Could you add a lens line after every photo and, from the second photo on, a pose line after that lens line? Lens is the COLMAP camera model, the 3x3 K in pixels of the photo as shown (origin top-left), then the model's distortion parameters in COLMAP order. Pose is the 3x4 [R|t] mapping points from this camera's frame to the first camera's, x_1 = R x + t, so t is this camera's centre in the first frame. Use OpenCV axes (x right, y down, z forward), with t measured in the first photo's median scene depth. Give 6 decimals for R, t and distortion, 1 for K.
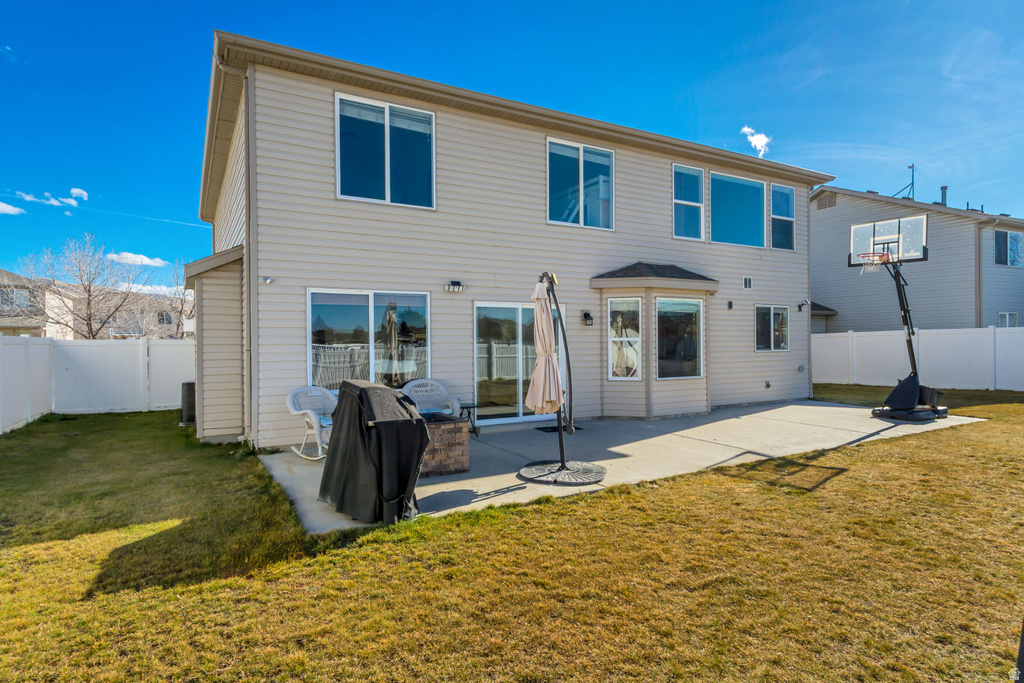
lens RADIAL K [[576.3, 0, 537.0], [0, 576.3, 341.2], [0, 0, 1]] dist [-0.000688, 0.025021]
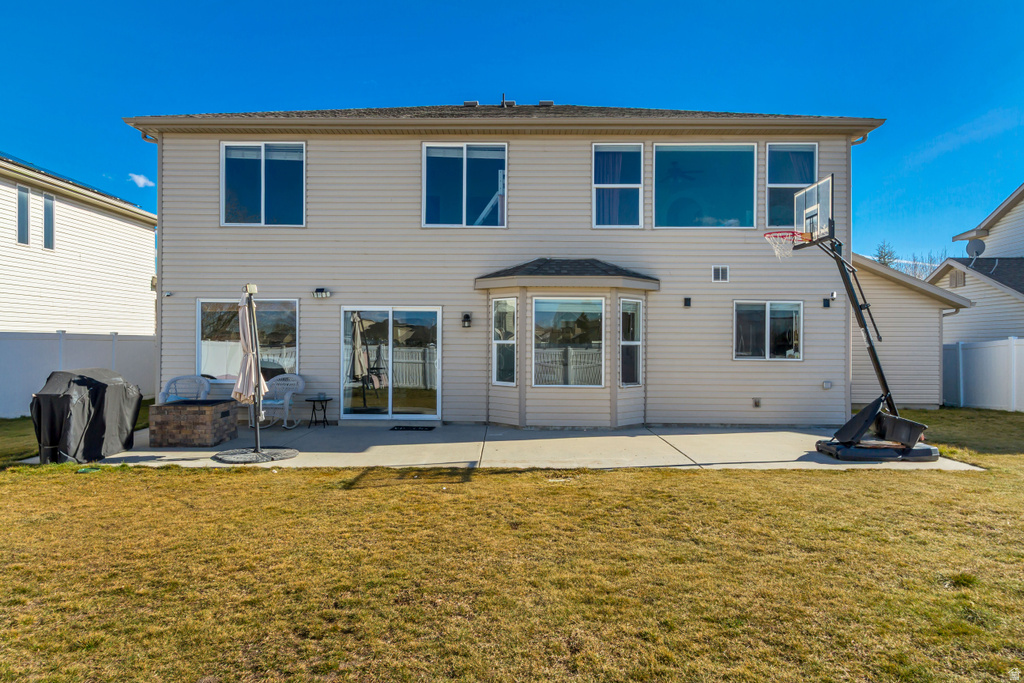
lens RADIAL K [[665.1, 0, 512.0], [0, 665.1, 341.5], [0, 0, 1]] dist [0.006071, 0.000509]
pose [[0.856078, 0.009092, -0.516766, 0.733508], [-0.011876, 0.999927, -0.002082, -0.002108], [0.516710, 0.007920, 0.856124, 0.073303]]
